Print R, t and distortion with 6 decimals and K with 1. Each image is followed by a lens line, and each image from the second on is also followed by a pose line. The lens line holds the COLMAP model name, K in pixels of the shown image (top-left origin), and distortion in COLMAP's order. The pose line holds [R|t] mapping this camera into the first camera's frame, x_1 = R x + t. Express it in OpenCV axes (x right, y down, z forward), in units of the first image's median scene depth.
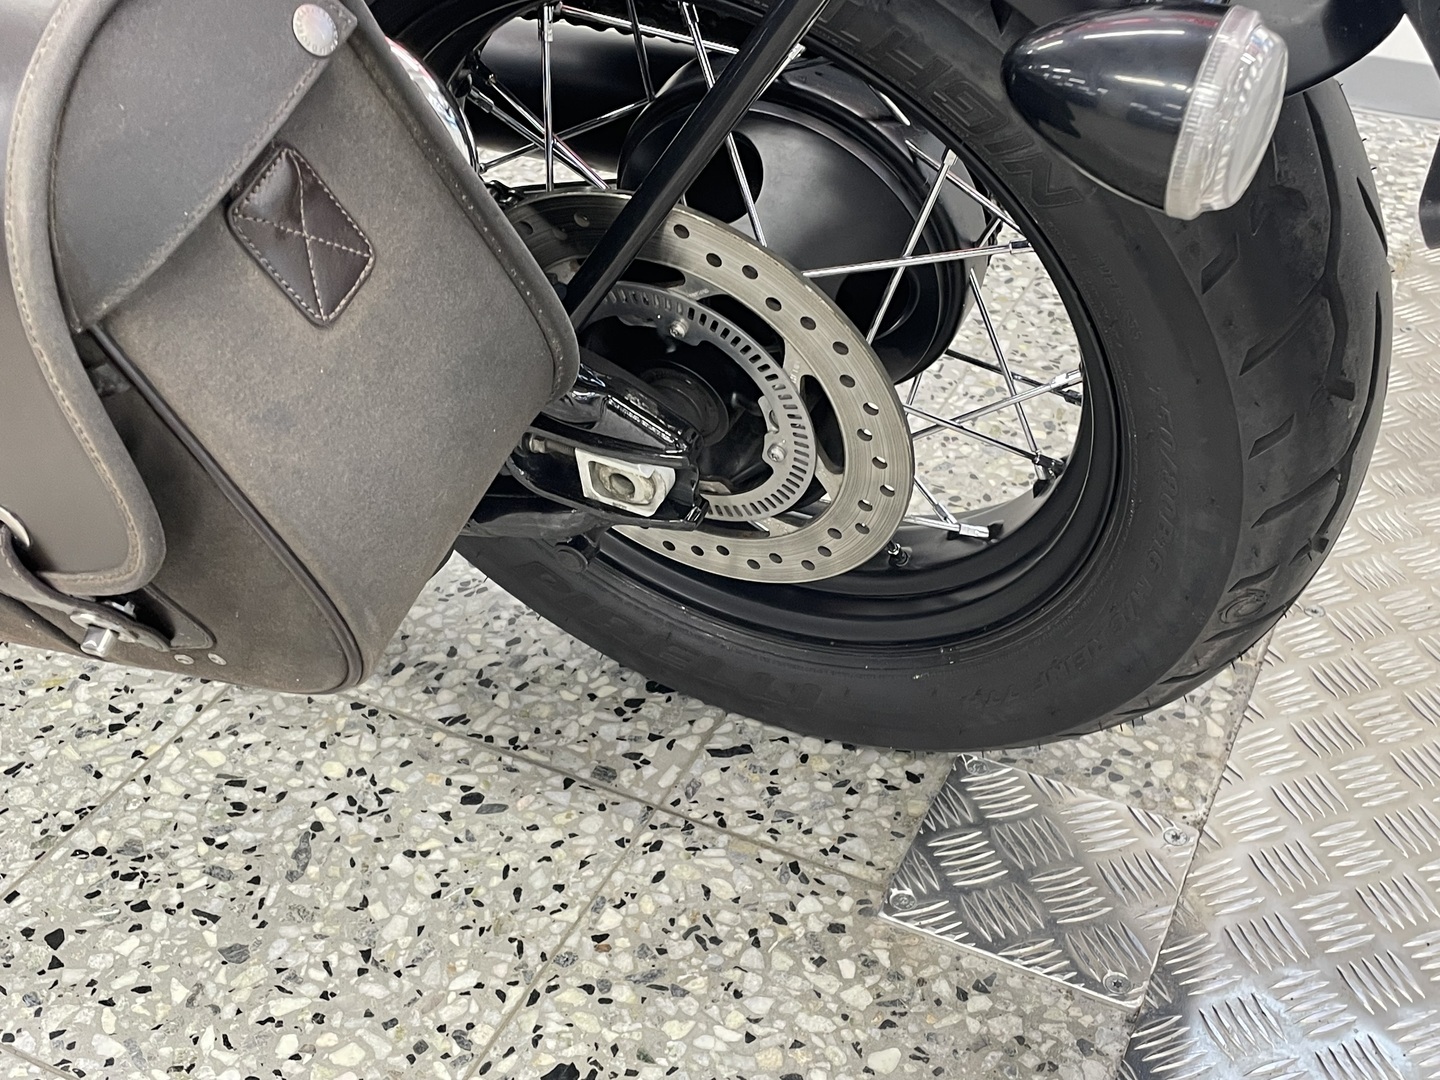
lens RADIAL K [[1733.8, 0, 720.4], [0, 1733.8, 544.6], [0, 0, 1]] dist [0.111656, -0.187652]
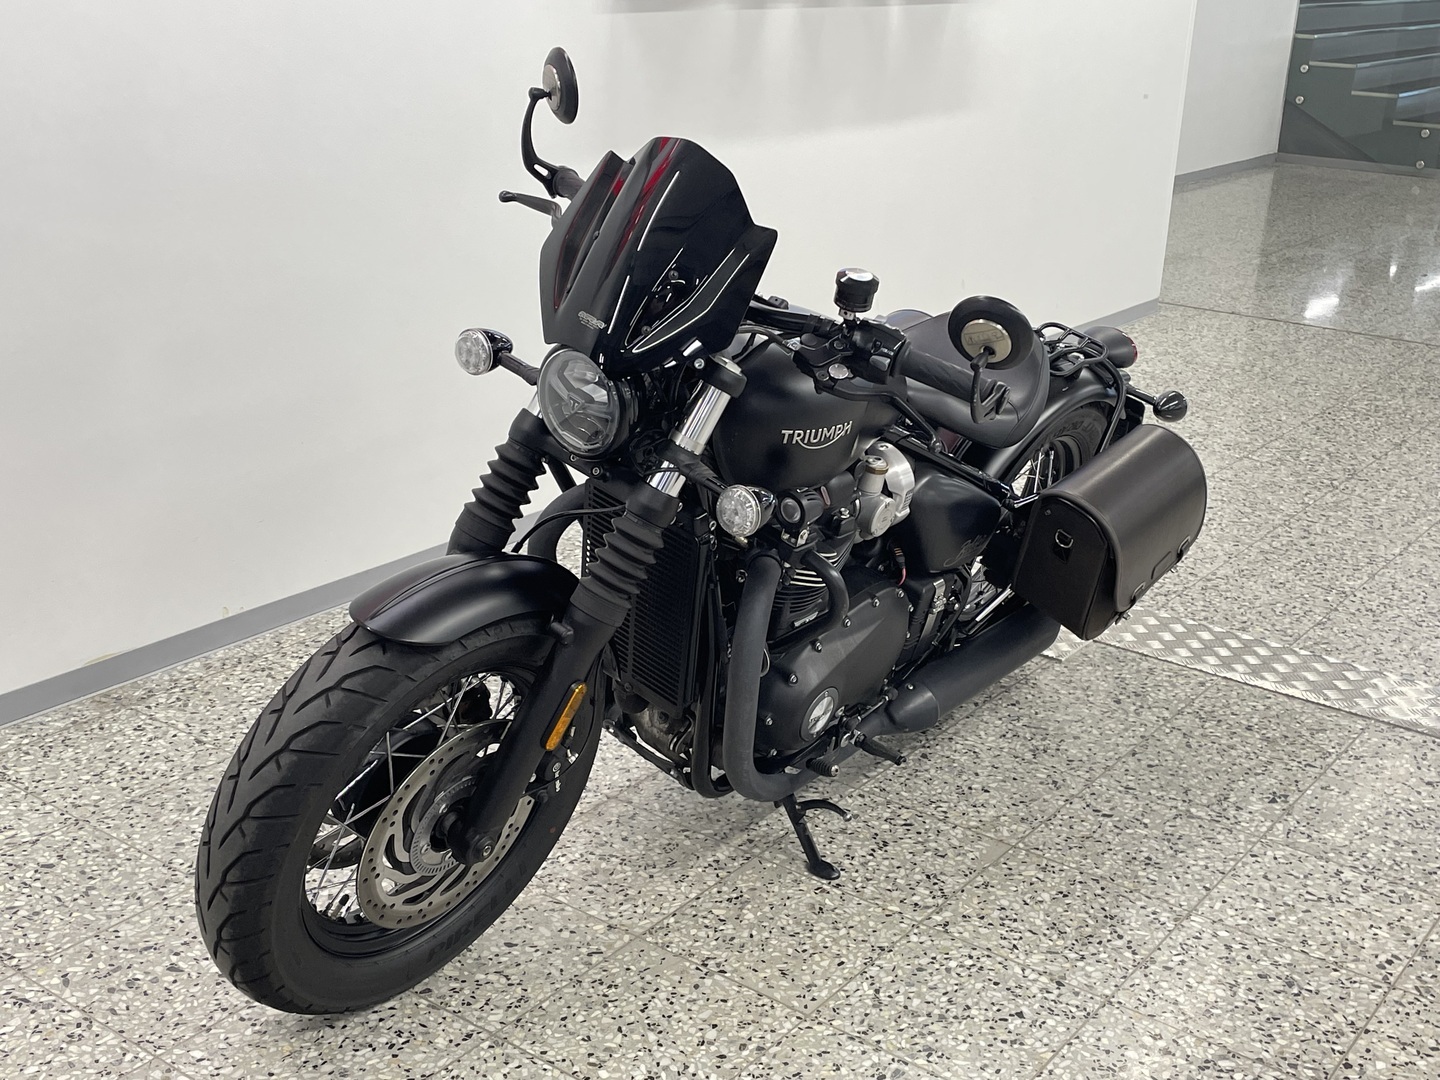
lens RADIAL K [[1717.4, 0, 734.2], [0, 1717.4, 538.9], [0, 0, 1]] dist [0.115755, -0.189189]
pose [[0.185547, -0.333041, 0.924476, -3.097184], [0.555285, 0.811730, 0.180976, -0.969246], [-0.810698, 0.479768, 0.335547, 0.210837]]
